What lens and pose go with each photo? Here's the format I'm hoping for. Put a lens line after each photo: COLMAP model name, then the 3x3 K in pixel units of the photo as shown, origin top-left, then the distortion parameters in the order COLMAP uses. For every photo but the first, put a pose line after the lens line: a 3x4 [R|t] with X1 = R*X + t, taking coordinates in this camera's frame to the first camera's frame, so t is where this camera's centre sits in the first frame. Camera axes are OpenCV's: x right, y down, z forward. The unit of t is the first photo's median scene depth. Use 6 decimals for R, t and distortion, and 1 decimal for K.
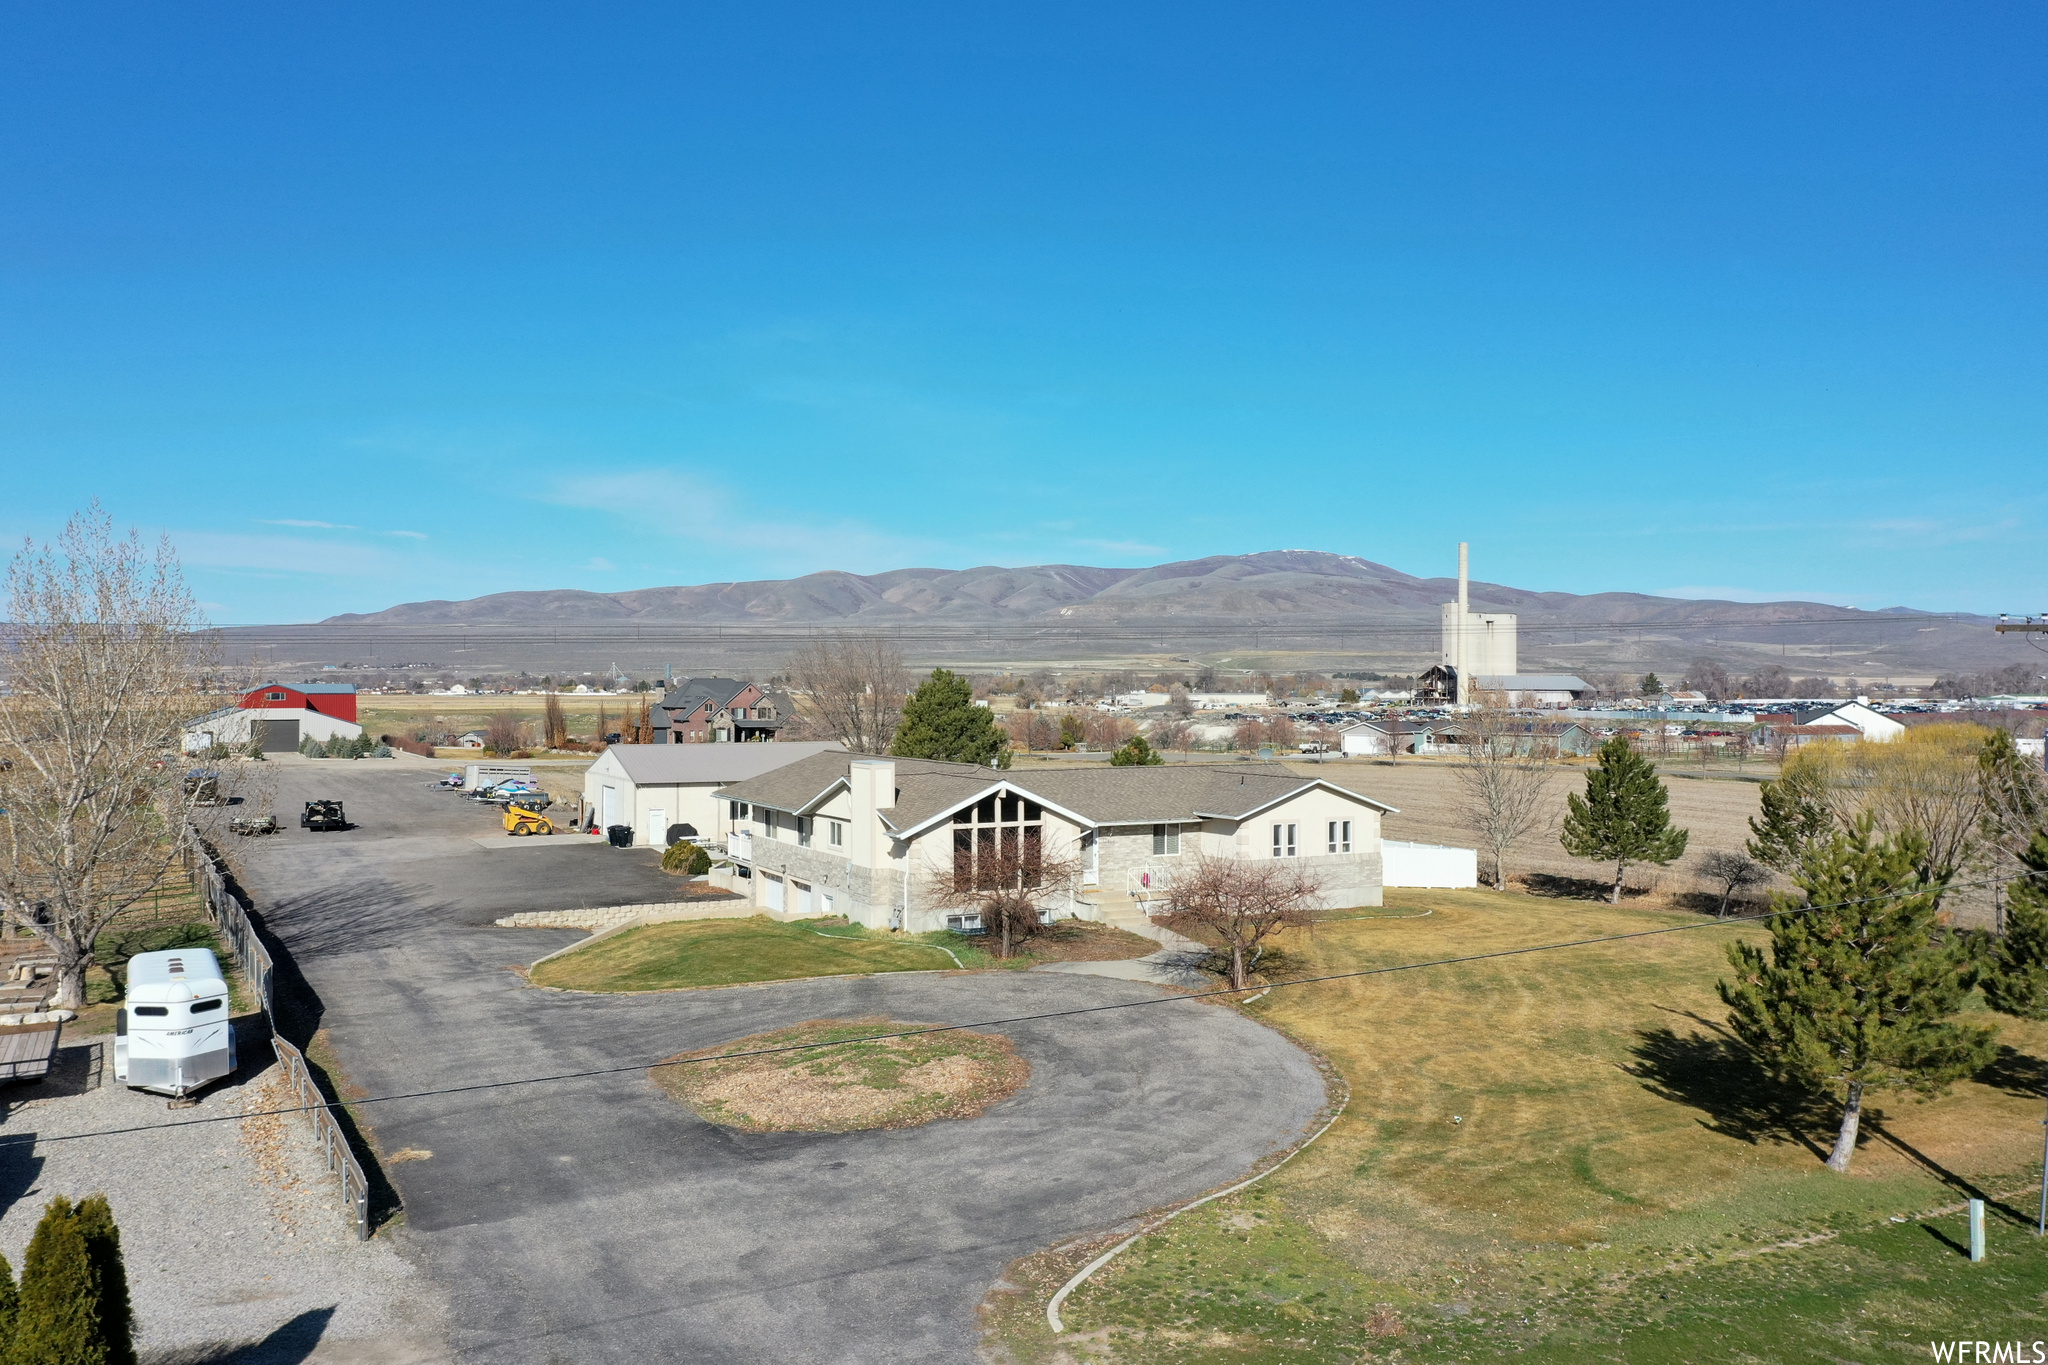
lens RADIAL K [[1623.5, 0, 1017.5], [0, 1623.5, 678.4], [0, 0, 1]] dist [0.003984, 0.006895]
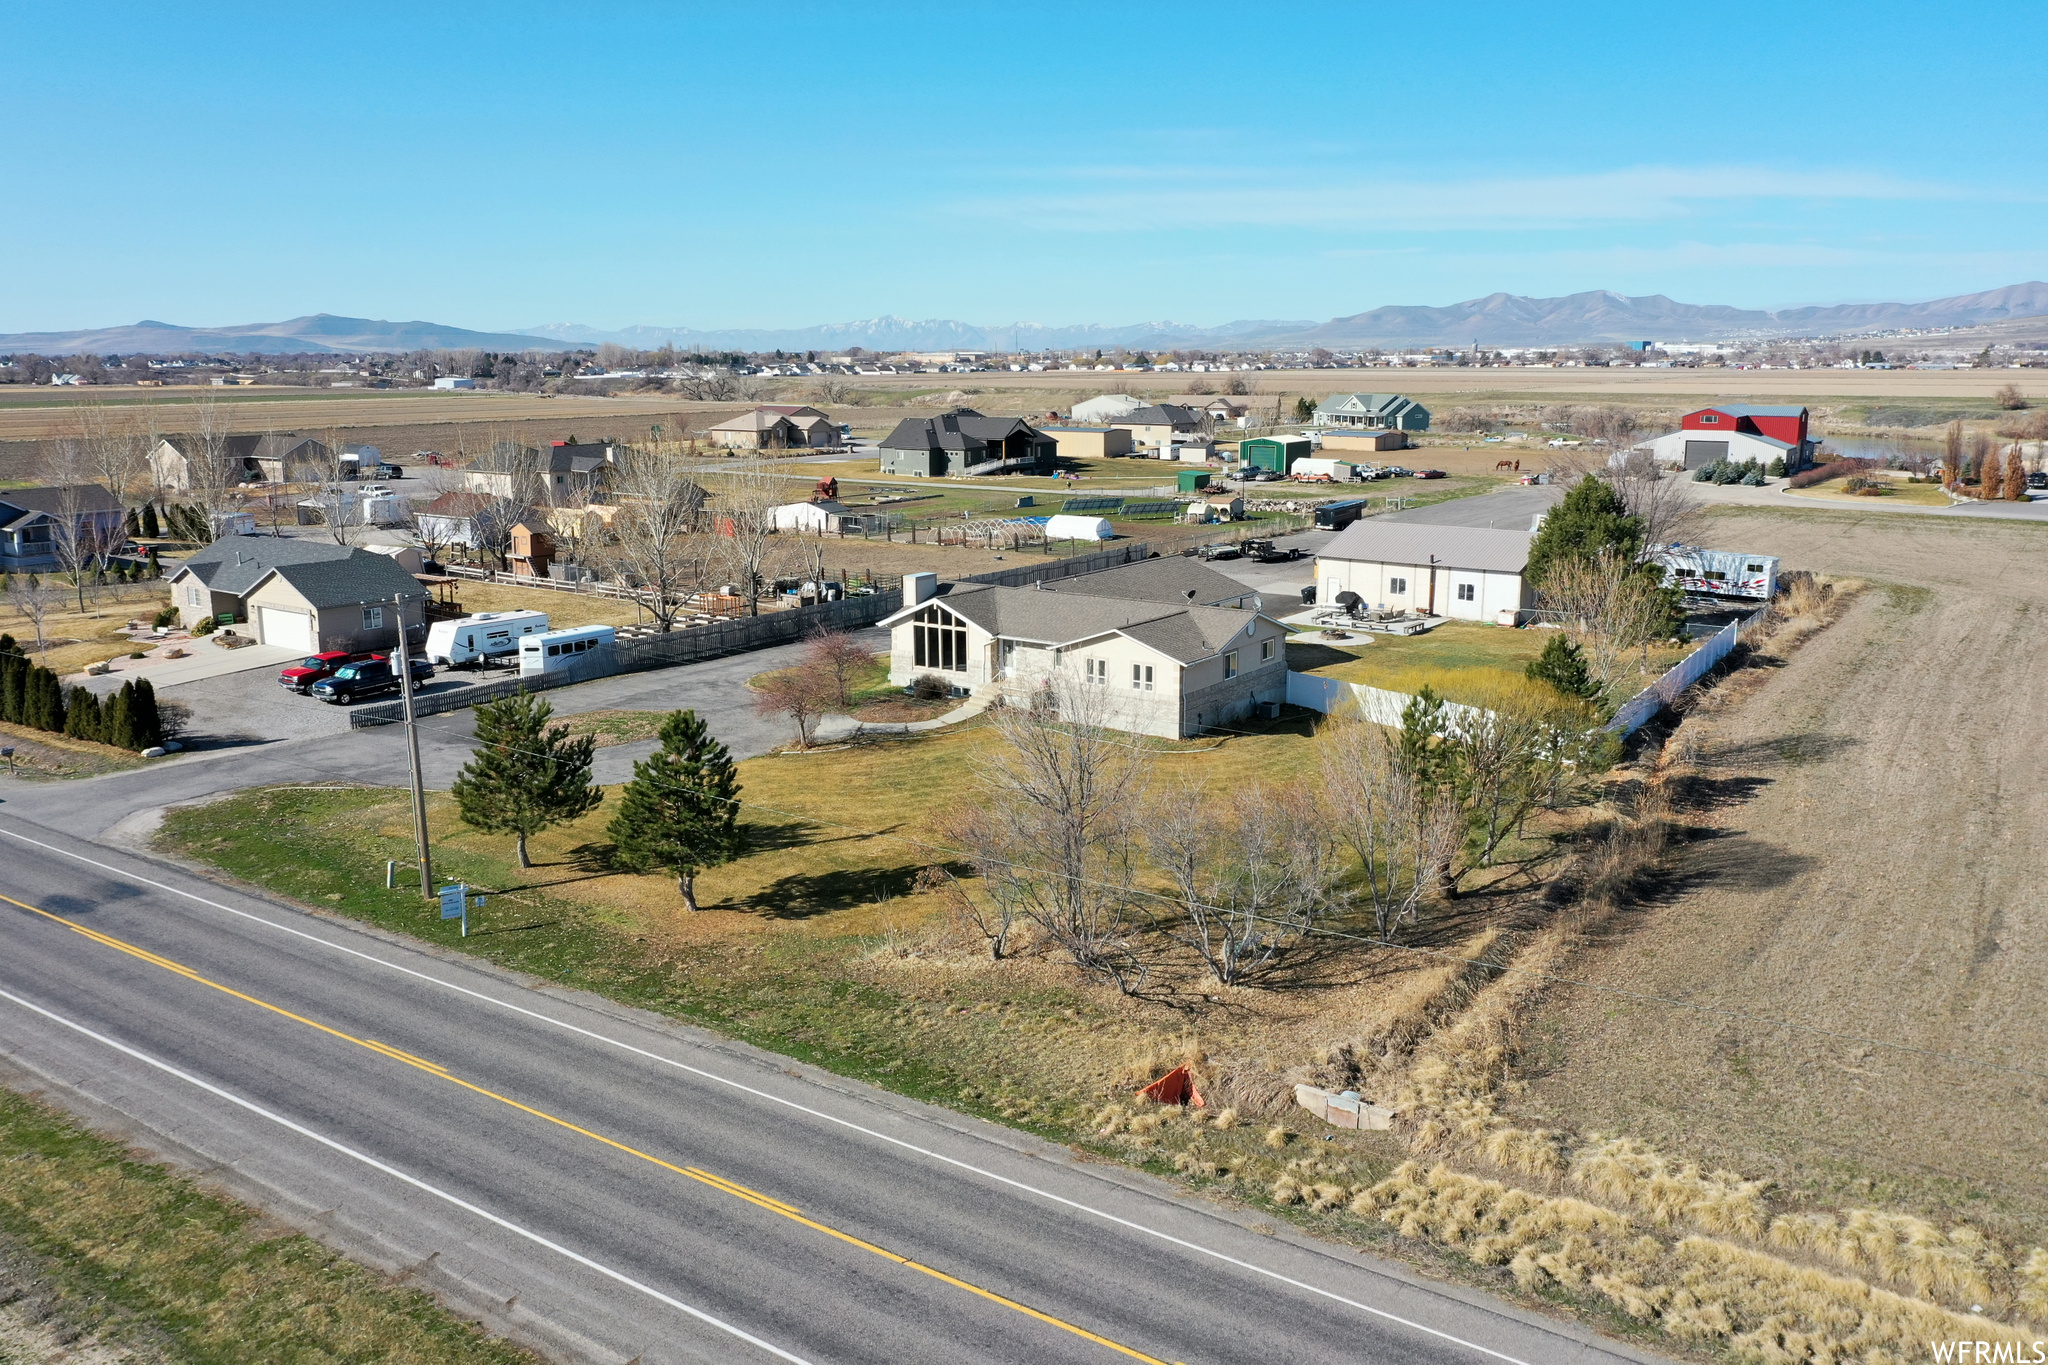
lens RADIAL K [[1623.5, 0, 1019.1], [0, 1623.5, 680.9], [0, 0, 1]] dist [0.003984, 0.006895]
pose [[0.444104, 0.178235, -0.878069, 1.250032], [0.005892, 0.979412, 0.201786, -0.151778], [0.895956, -0.094787, 0.433910, 0.375132]]
